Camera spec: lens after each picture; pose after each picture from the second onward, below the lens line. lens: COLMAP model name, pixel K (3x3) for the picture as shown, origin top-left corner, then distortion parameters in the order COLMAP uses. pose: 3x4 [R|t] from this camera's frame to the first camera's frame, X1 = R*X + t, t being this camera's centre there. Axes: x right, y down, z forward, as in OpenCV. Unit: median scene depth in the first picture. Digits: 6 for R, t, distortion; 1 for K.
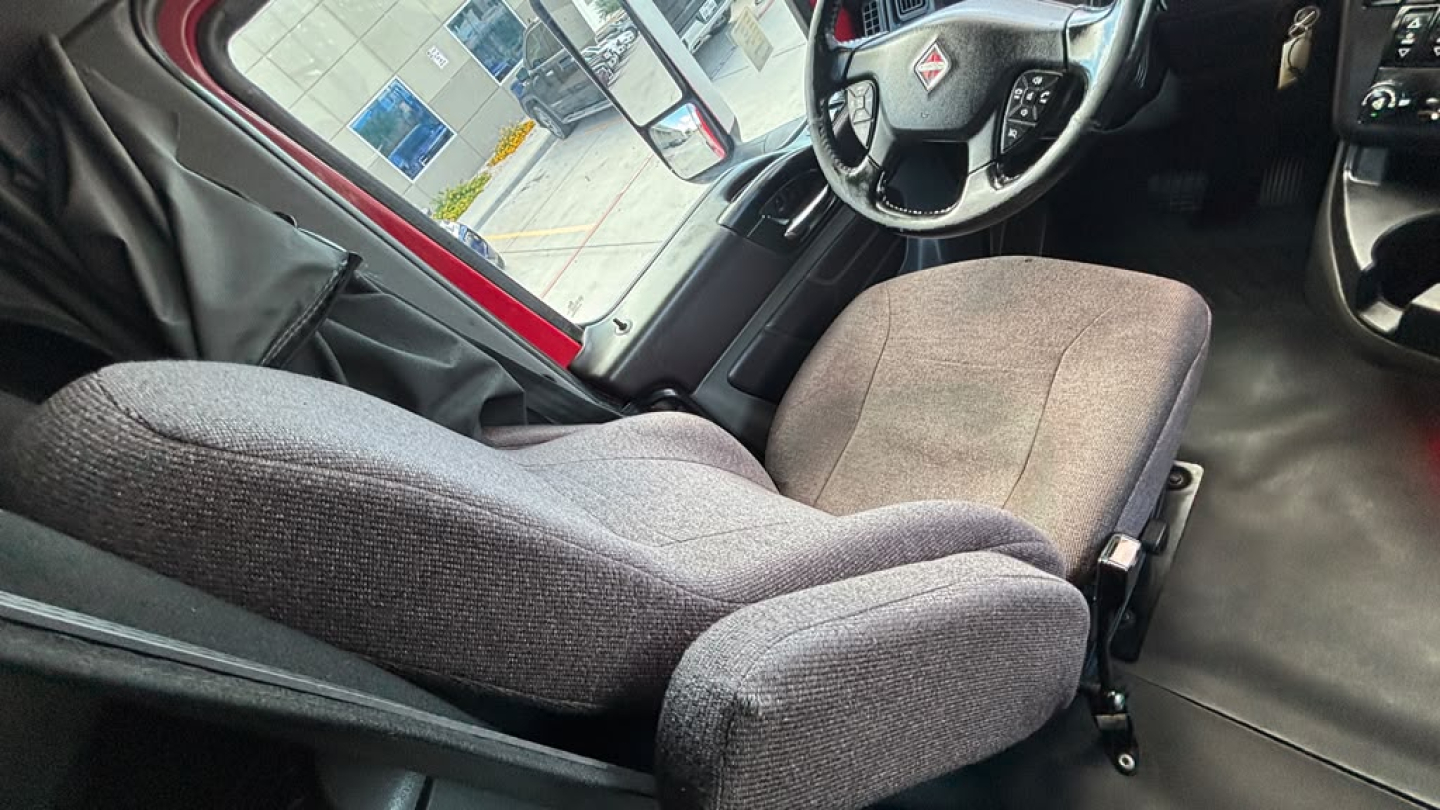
lens RADIAL K [[596.8, 0, 721.6], [0, 596.8, 400.0], [0, 0, 1]] dist [-0.000047, 0.000177]
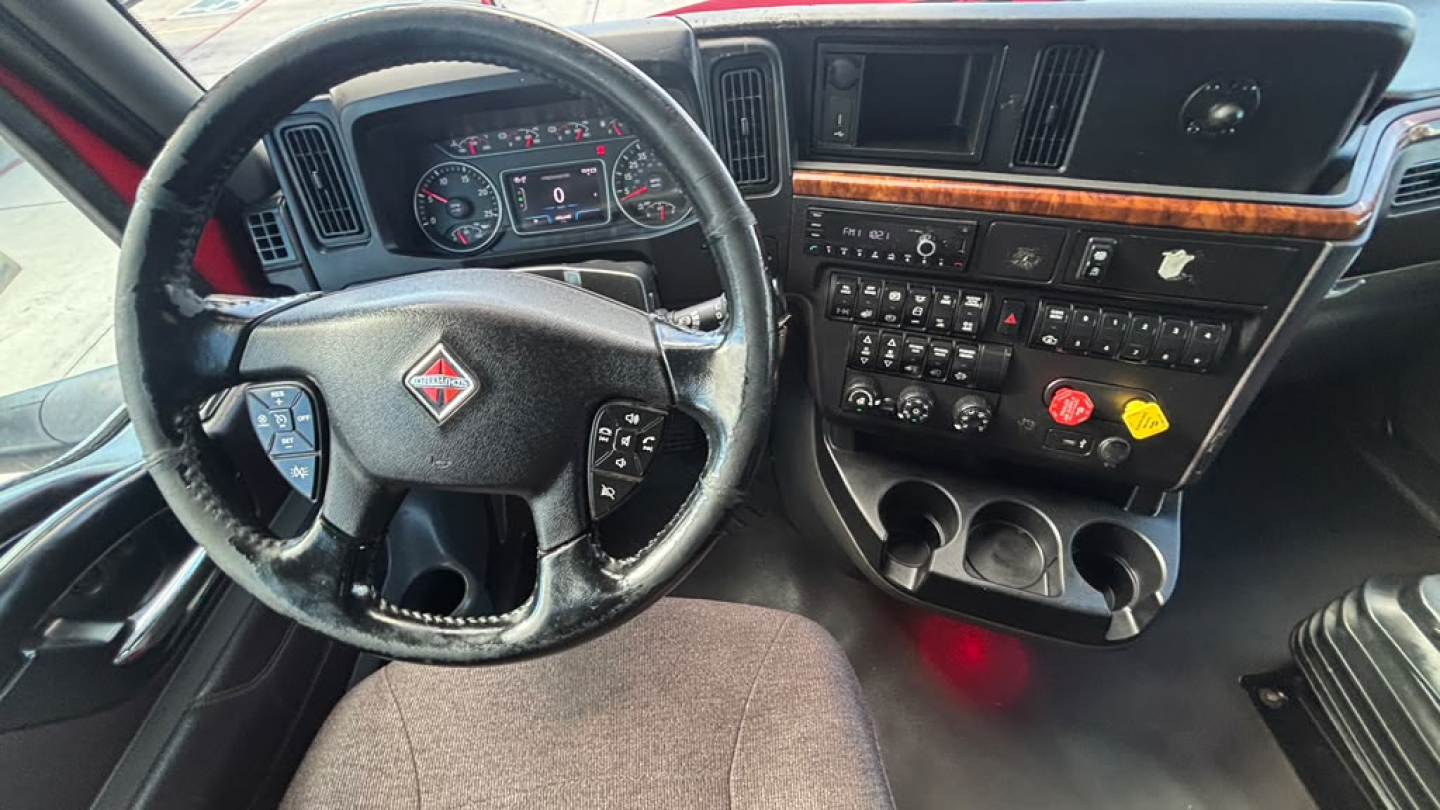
lens RADIAL K [[573.9, 0, 728.0], [0, 573.9, 407.2], [0, 0, 1]] dist [-0.004548, 0.001020]
pose [[0.625682, -0.083669, 0.775578, 0.108233], [0.271207, 0.955541, -0.115707, -0.401408], [-0.731415, 0.282738, 0.620557, 0.486677]]
